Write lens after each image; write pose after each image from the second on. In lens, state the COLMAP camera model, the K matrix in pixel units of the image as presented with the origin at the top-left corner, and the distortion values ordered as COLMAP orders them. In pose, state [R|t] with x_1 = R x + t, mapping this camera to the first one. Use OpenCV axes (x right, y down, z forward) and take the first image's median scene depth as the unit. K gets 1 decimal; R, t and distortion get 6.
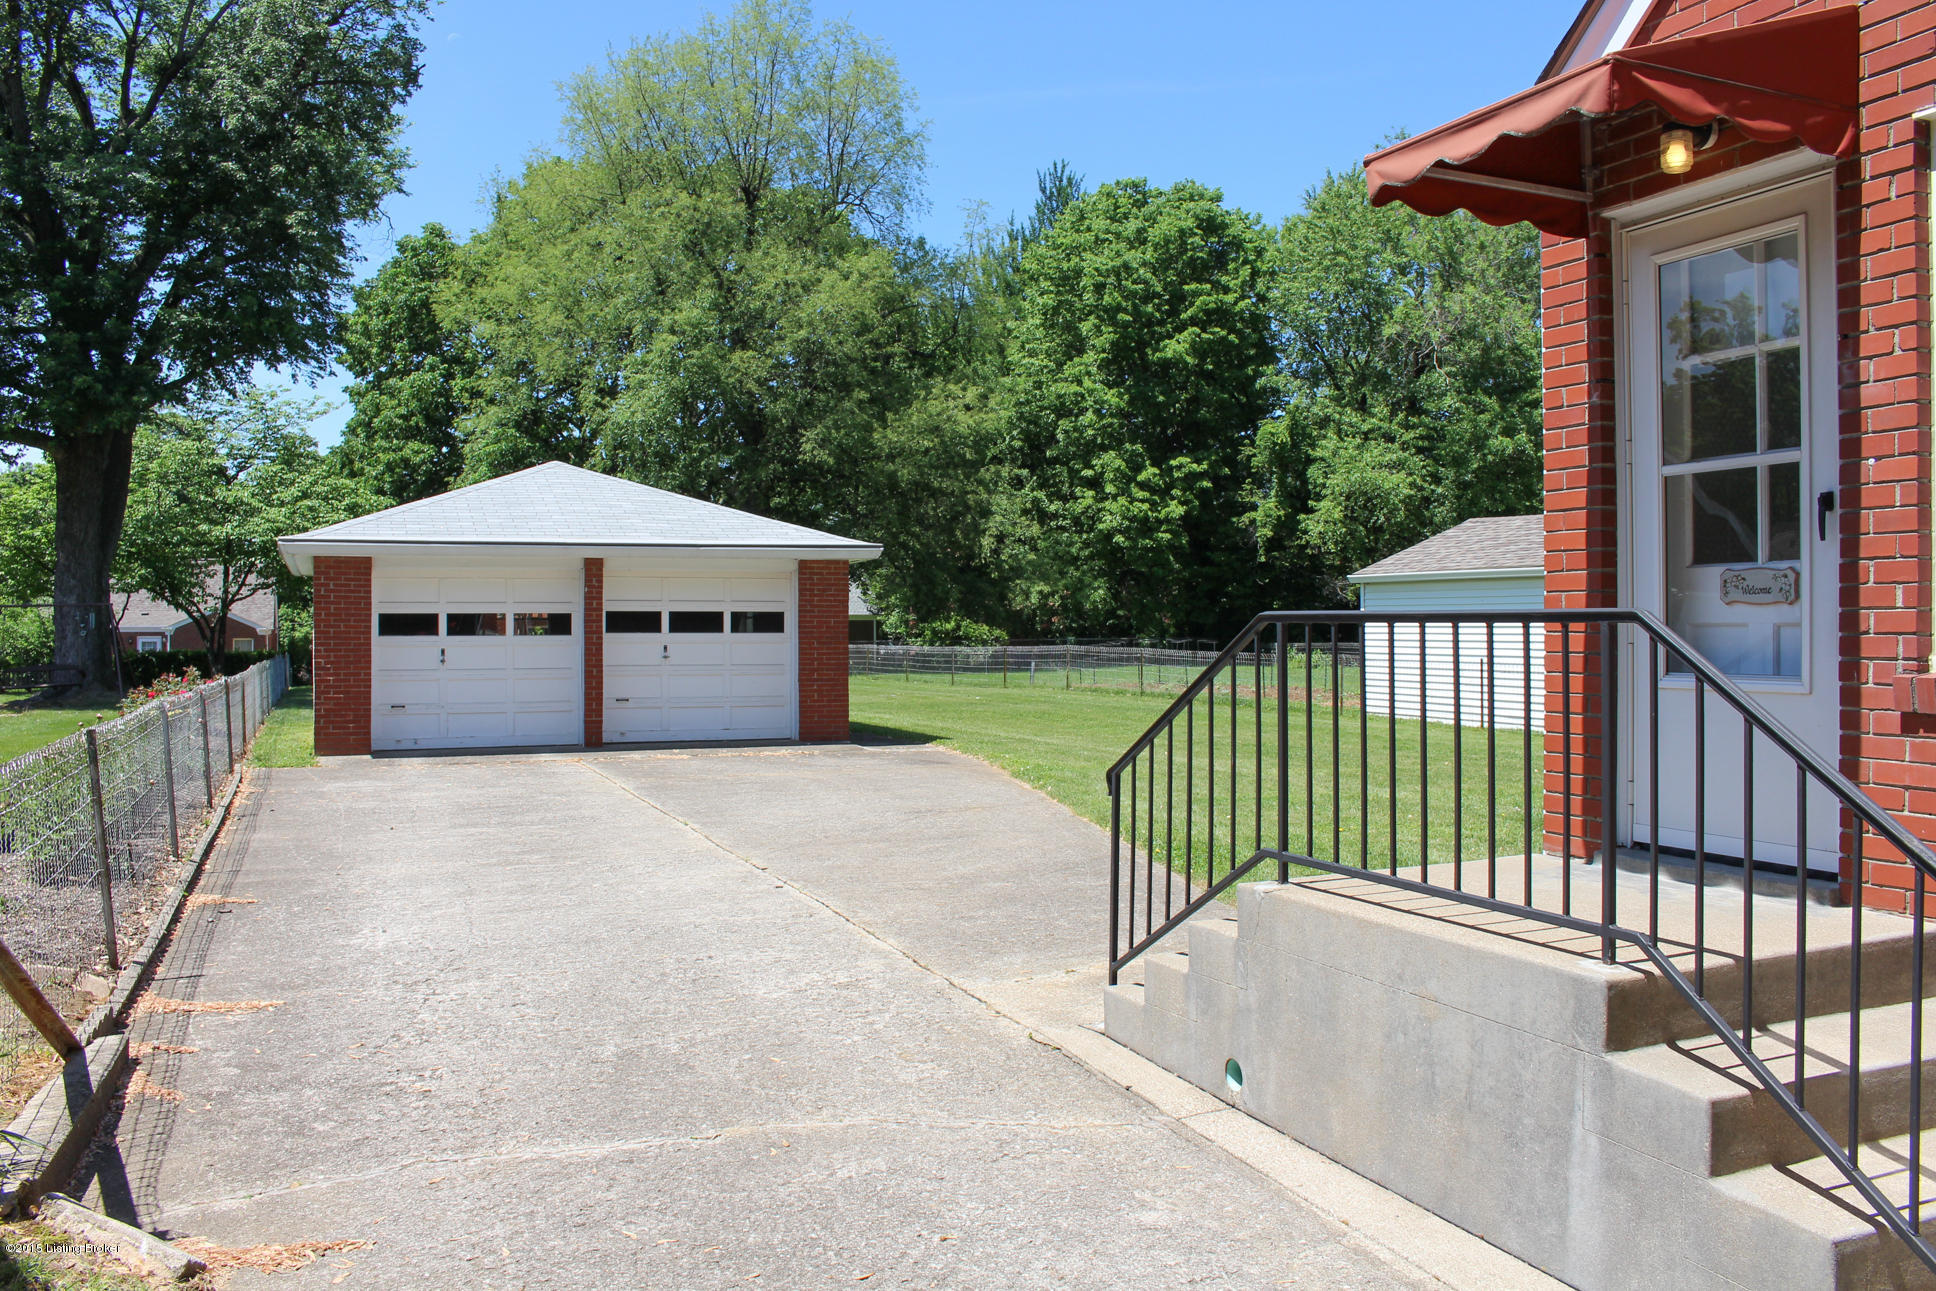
lens RADIAL K [[1604.5, 0, 968.0], [0, 1604.5, 645.5], [0, 0, 1]] dist [-0.158104, 0.136760]
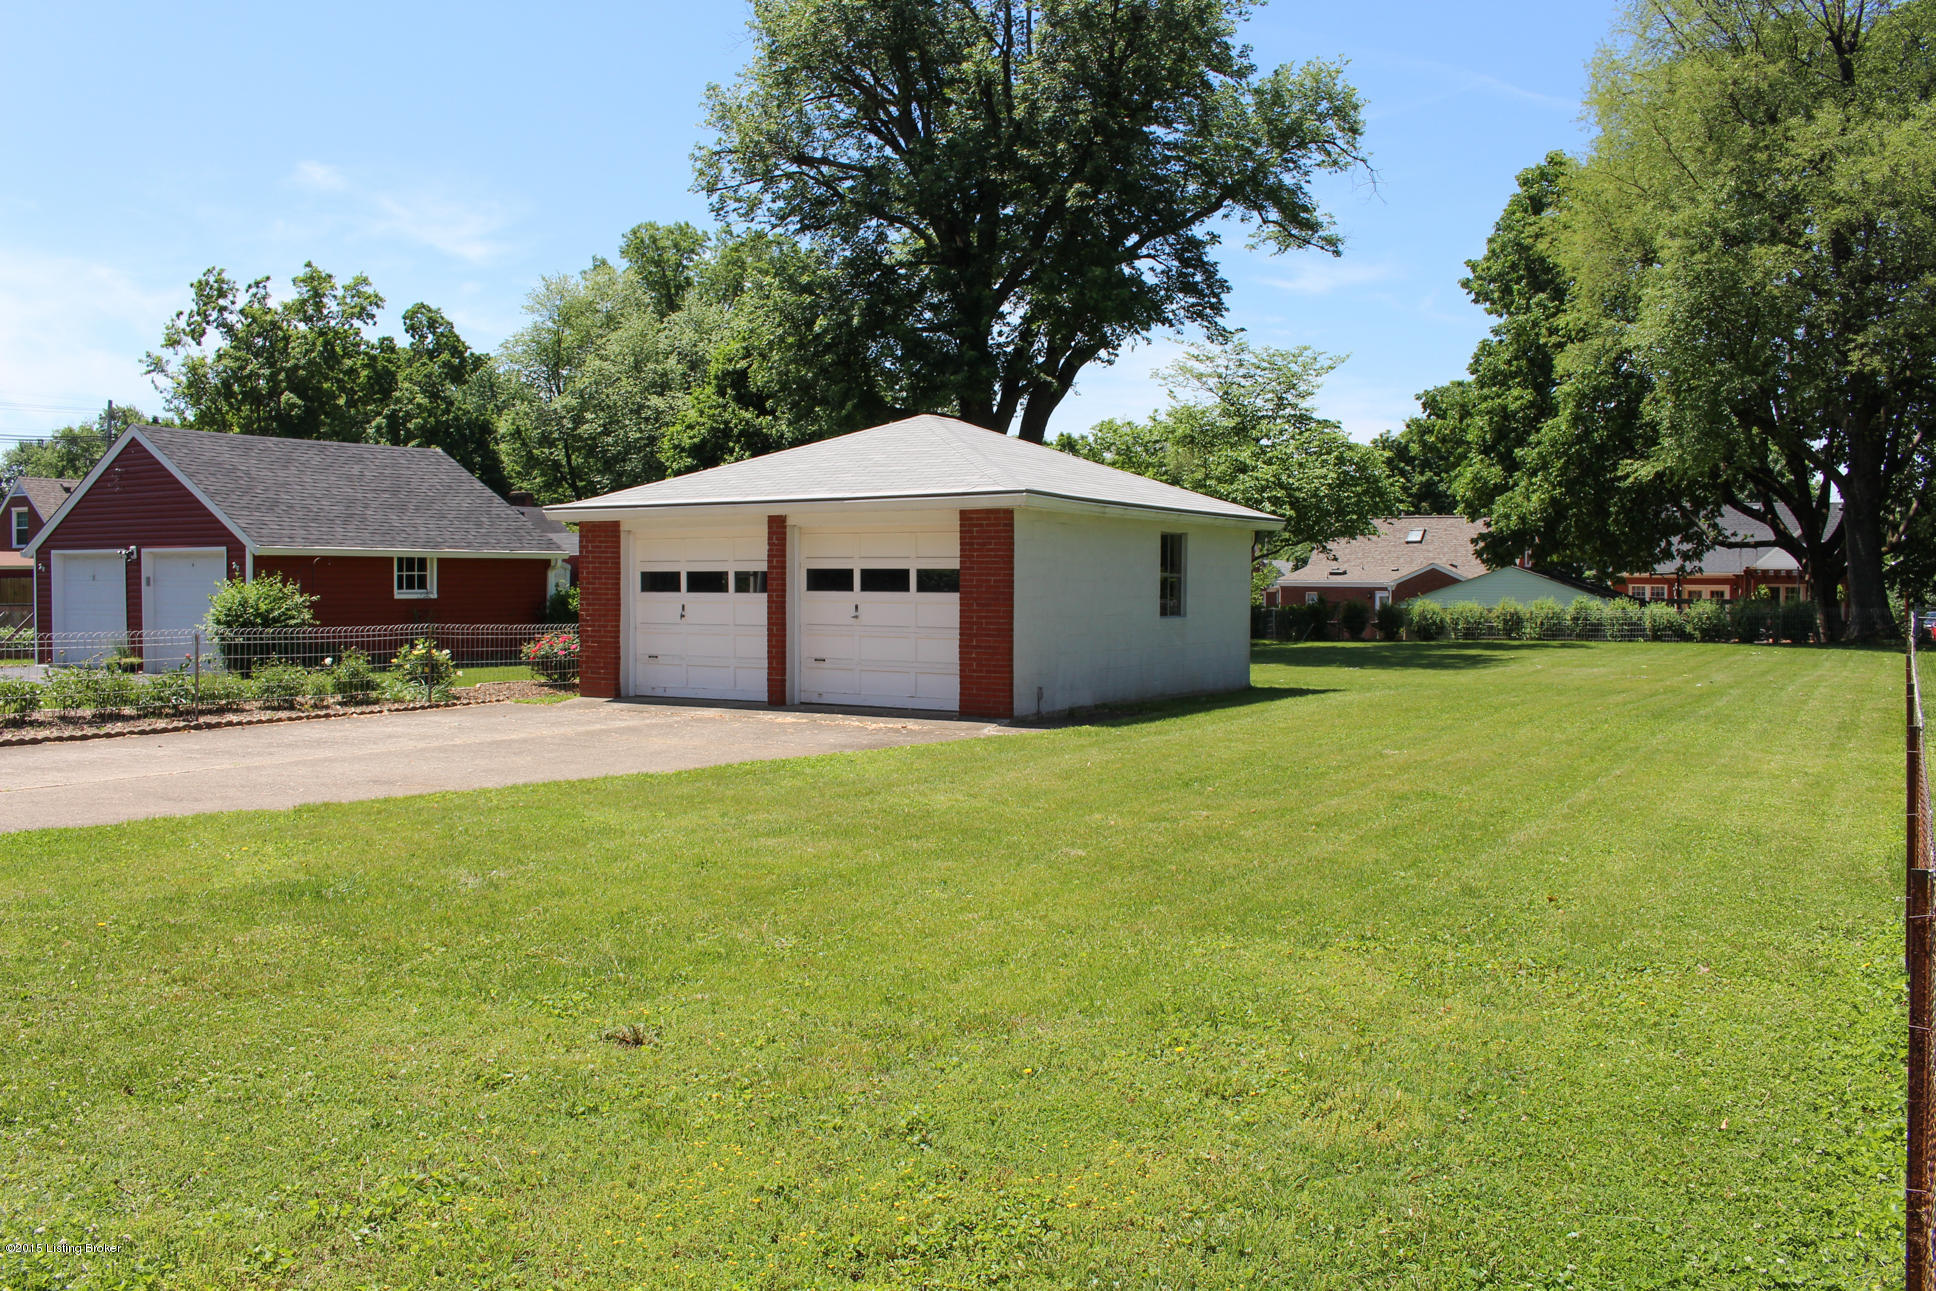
lens RADIAL K [[1604.5, 0, 968.0], [0, 1604.5, 645.5], [0, 0, 1]] dist [-0.158104, 0.136760]
pose [[0.600397, 0.037156, -0.798838, 0.629479], [-0.011847, 0.999224, 0.037573, -0.012955], [0.799614, -0.013095, 0.600371, 0.493451]]
